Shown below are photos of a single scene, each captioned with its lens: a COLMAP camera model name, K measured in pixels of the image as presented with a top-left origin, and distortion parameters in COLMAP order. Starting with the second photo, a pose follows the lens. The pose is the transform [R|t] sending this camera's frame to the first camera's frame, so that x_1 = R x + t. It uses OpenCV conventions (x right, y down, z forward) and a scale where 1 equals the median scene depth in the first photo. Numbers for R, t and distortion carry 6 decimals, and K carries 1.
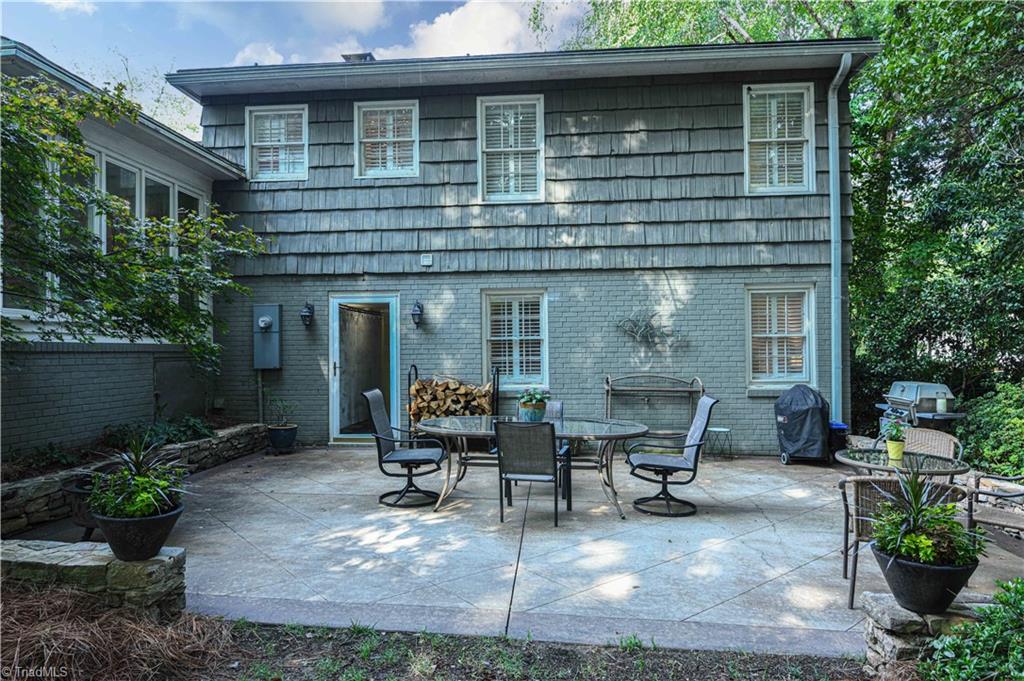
lens RADIAL K [[639.3, 0, 512.0], [0, 639.3, 340.5], [0, 0, 1]] dist [0.005236, 0.000442]
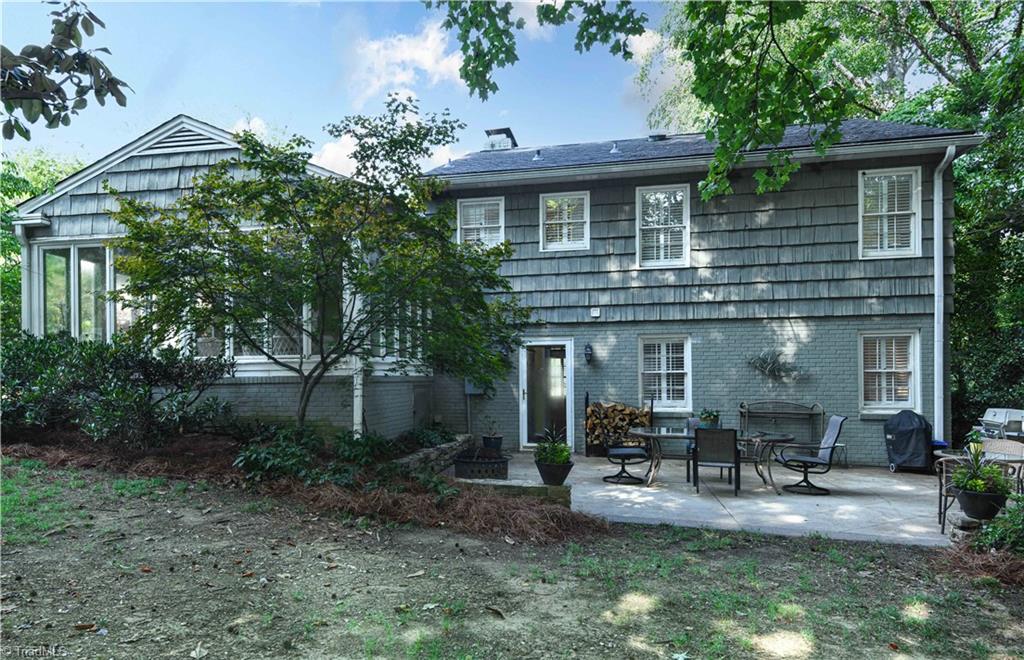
lens RADIAL K [[657.0, 0, 476.1], [0, 657.0, 372.0], [0, 0, 1]] dist [0.037187, -0.004614]
pose [[0.989634, 0.002948, -0.143585, -0.188928], [-0.001737, 0.999962, 0.008558, -0.014832], [0.143605, -0.008220, 0.989601, -0.397112]]
